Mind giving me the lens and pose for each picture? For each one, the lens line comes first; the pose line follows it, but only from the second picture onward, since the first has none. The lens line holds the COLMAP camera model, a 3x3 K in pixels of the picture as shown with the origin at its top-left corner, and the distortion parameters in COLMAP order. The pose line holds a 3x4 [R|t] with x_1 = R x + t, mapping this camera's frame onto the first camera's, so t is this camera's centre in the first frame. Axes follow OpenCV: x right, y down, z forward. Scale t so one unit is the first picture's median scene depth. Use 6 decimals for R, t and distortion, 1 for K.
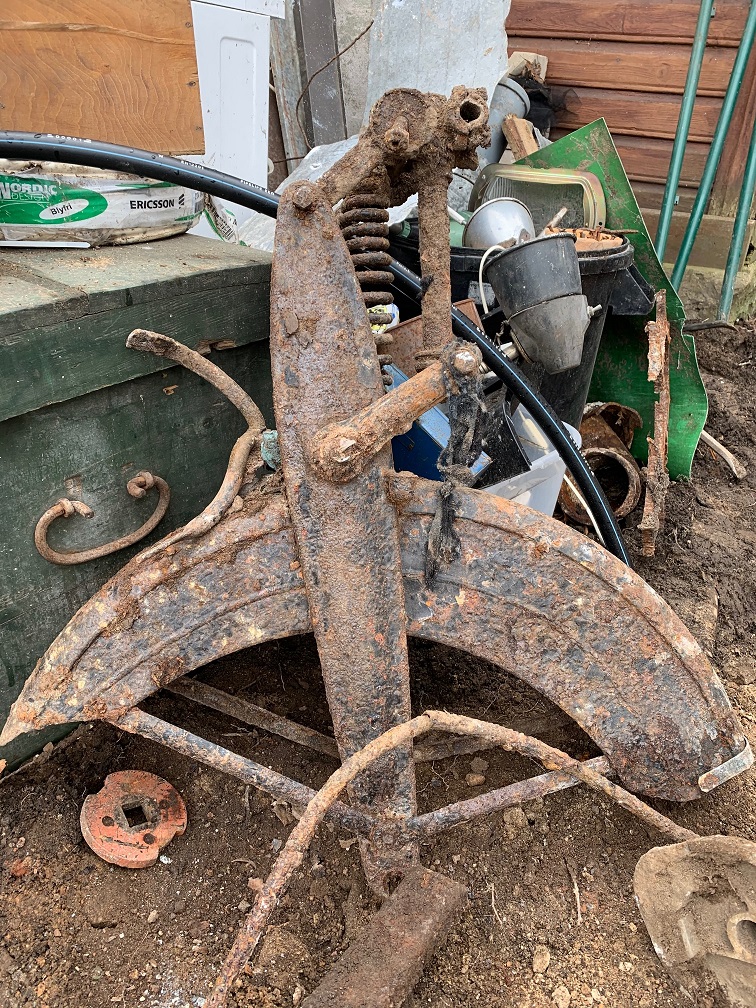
lens RADIAL K [[772.9, 0, 384.5], [0, 772.9, 503.6], [0, 0, 1]] dist [0.034310, -0.032806]
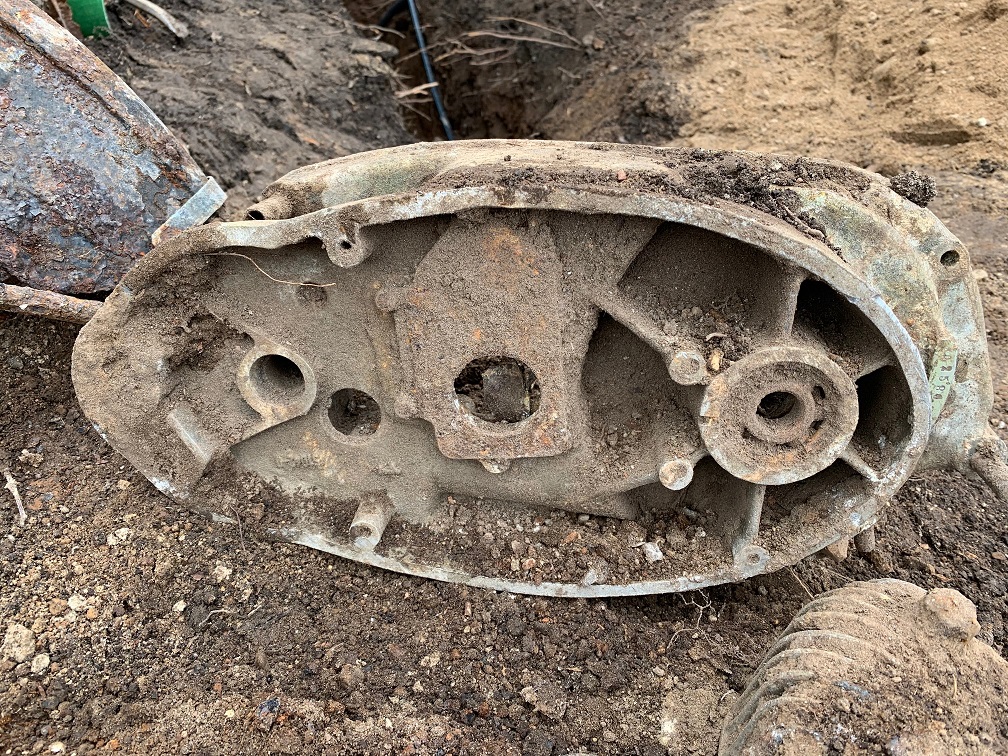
lens RADIAL K [[772.9, 0, 504.0], [0, 772.9, 378.0], [0, 0, 1]] dist [0.034310, -0.032806]
pose [[0.719330, -0.377478, 0.583159, 0.197838], [0.271348, 0.925469, 0.264344, 0.363678], [-0.639480, -0.031912, 0.768145, 0.330639]]
